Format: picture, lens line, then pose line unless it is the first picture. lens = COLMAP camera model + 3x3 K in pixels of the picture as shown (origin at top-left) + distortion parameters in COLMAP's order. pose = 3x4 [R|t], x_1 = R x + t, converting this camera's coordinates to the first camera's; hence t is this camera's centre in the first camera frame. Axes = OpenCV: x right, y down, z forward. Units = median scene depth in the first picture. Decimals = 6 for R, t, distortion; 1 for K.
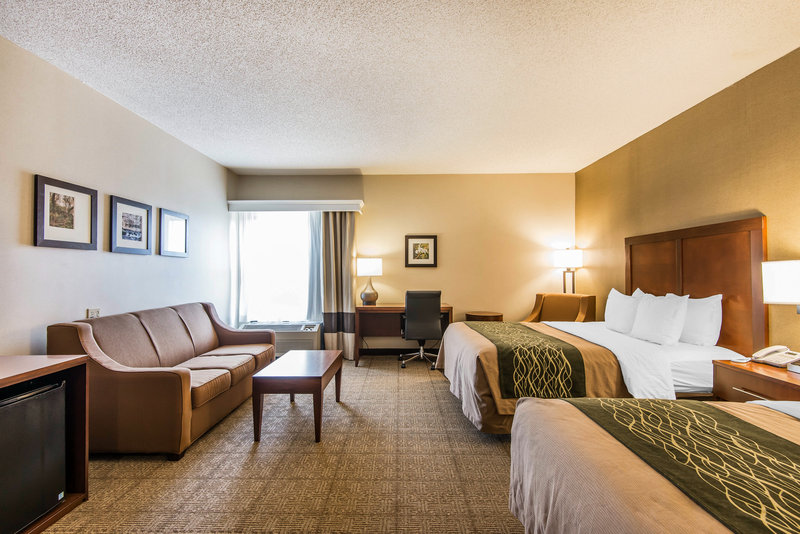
lens RADIAL K [[355.8, 0, 400.0], [0, 355.8, 267.0], [0, 0, 1]] dist [0.027066, -0.000053]
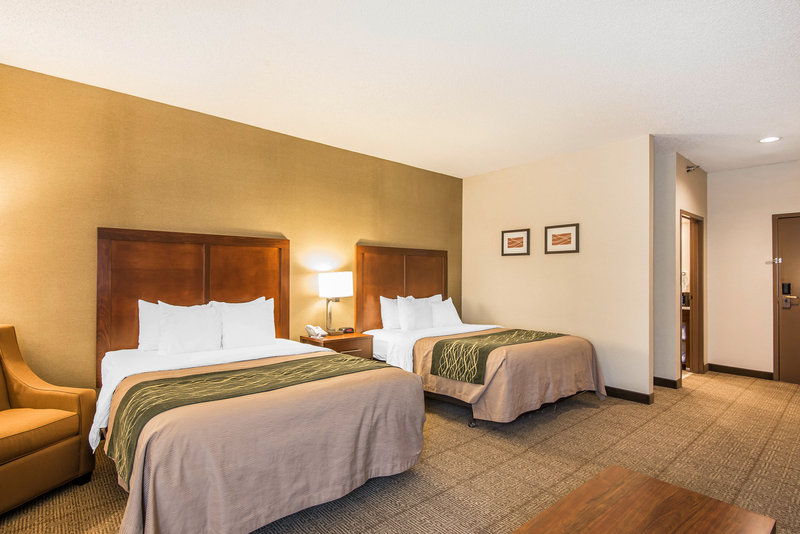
lens RADIAL K [[391.2, 0, 400.0], [0, 391.2, 275.1], [0, 0, 1]] dist [0.000140, 0.000018]
pose [[-0.644355, 0.004239, 0.764714, -0.259121], [-0.011479, 0.999818, -0.015215, 0.011064], [-0.764640, -0.018582, -0.644190, 0.908501]]
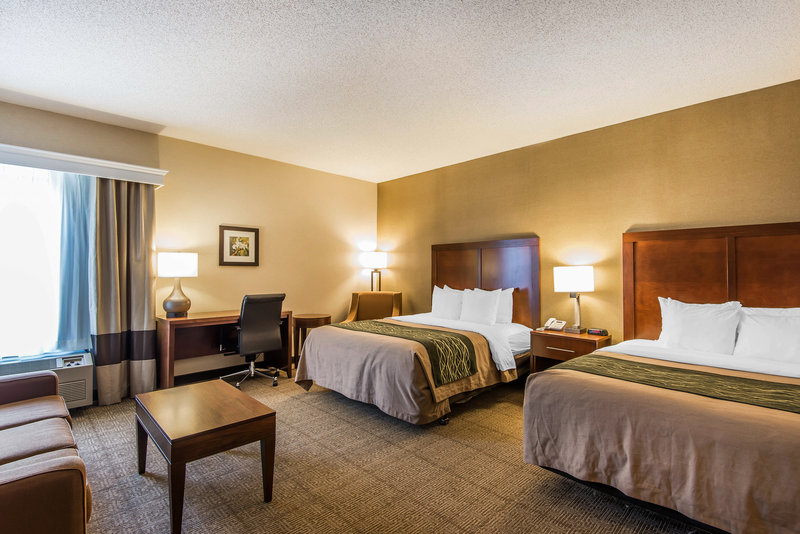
lens RADIAL K [[373.6, 0, 400.0], [0, 373.6, 267.0], [0, 0, 1]] dist [0.002137, 0.000090]
pose [[0.707164, 0.011122, 0.706962, -0.322139], [-0.012148, 0.999920, -0.003580, 0.001838], [-0.706945, -0.006057, 0.707242, 0.146039]]
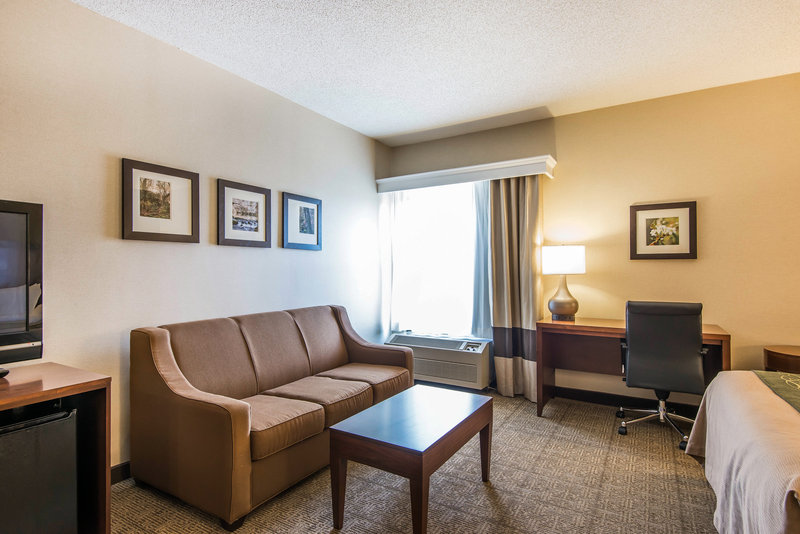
lens RADIAL K [[416.5, 0, 400.0], [0, 416.5, 267.0], [0, 0, 1]] dist [0.016686, -0.000937]
pose [[0.857209, -0.002902, -0.514961, 0.050054], [0.008894, 0.999918, 0.009169, 0.003485], [0.514892, -0.012440, 0.857165, 0.228966]]
